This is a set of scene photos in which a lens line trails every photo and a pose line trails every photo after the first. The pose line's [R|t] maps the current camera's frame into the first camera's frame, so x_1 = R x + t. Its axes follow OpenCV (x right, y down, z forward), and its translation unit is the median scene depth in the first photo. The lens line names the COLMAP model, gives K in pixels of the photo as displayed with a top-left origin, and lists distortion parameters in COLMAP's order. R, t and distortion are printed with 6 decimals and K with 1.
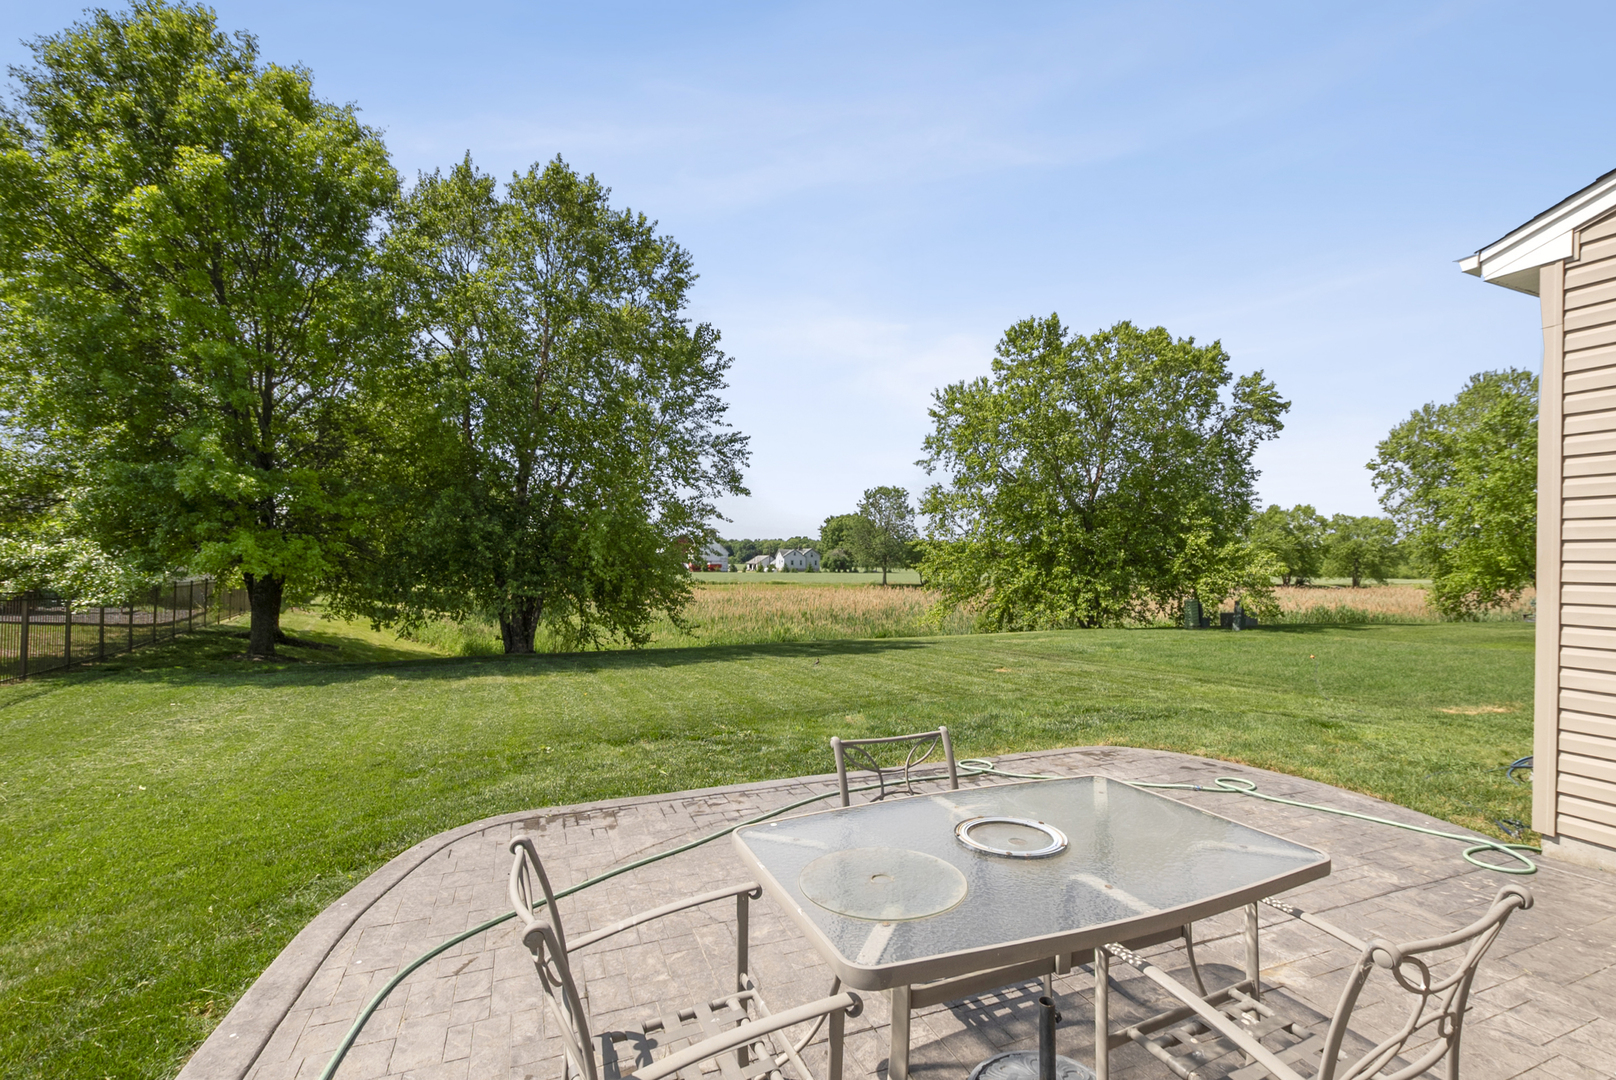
lens RADIAL K [[712.5, 0, 803.9], [0, 712.5, 543.6], [0, 0, 1]] dist [0.009883, -0.004135]
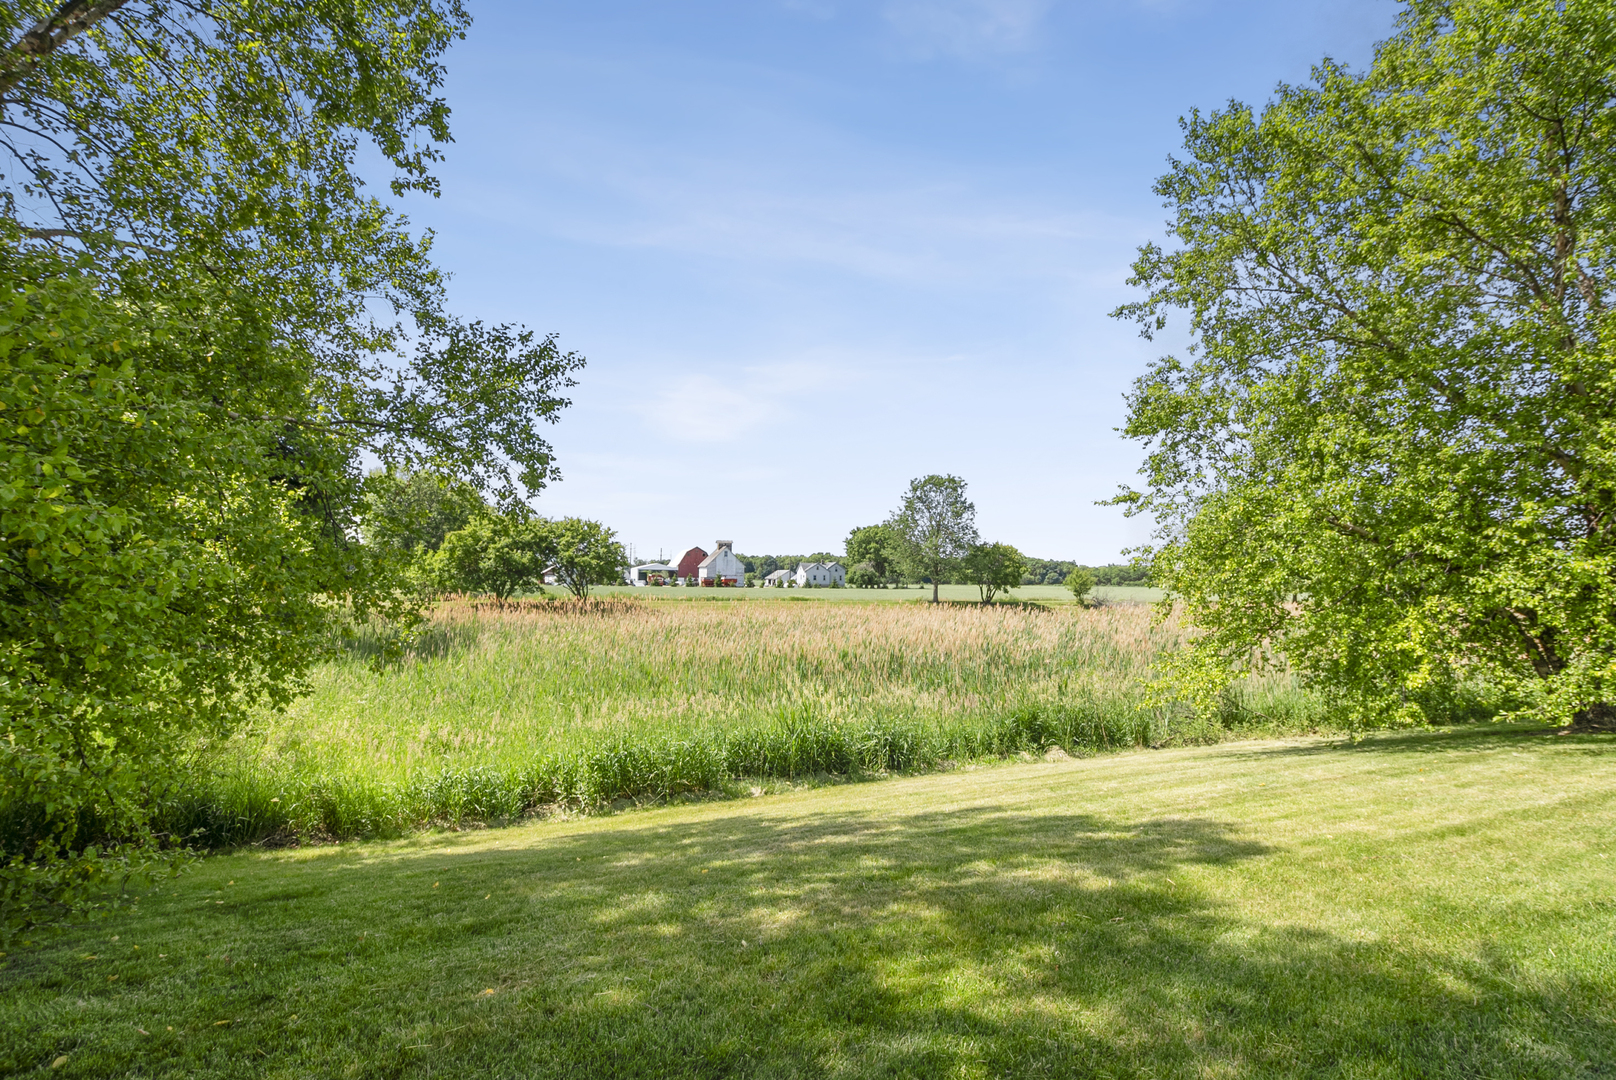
lens RADIAL K [[712.5, 0, 812.8], [0, 712.5, 547.2], [0, 0, 1]] dist [0.009883, -0.004135]
pose [[0.999808, 0.006618, -0.018431, -0.004533], [-0.006981, 0.999781, -0.019749, 0.010755], [0.018296, 0.019874, 0.999635, 0.166785]]
